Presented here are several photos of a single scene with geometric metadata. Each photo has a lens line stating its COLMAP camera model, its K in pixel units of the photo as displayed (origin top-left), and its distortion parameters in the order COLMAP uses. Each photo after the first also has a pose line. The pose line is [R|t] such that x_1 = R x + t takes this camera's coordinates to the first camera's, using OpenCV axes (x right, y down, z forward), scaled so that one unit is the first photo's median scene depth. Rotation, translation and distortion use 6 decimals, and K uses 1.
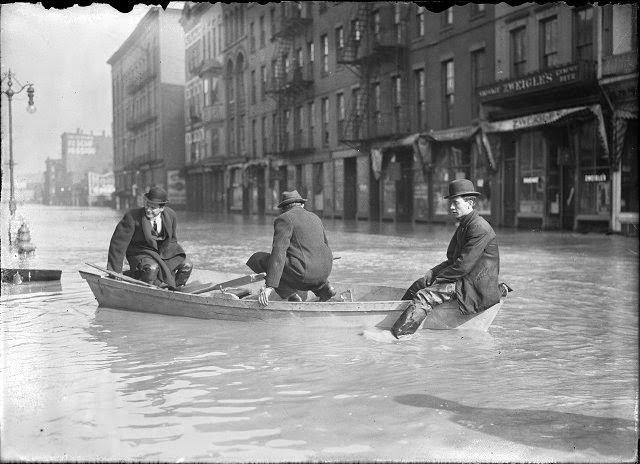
lens RADIAL K [[793.2, 0, 320.0], [0, 793.2, 232.0], [0, 0, 1]] dist [-0.037108, -0.025934]
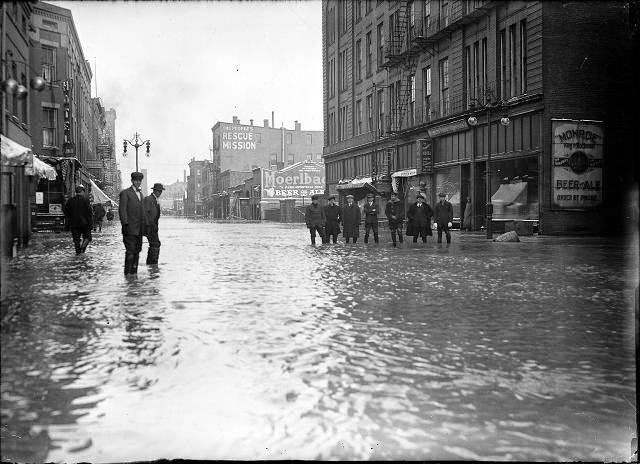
lens RADIAL K [[736.6, 0, 320.0], [0, 736.6, 232.0], [0, 0, 1]] dist [-0.232871, -0.008449]
pose [[0.990187, 0.007909, -0.139525, -0.325691], [-0.010098, 0.999837, -0.014989, -0.020848], [0.139384, 0.016251, 0.990105, 0.801957]]
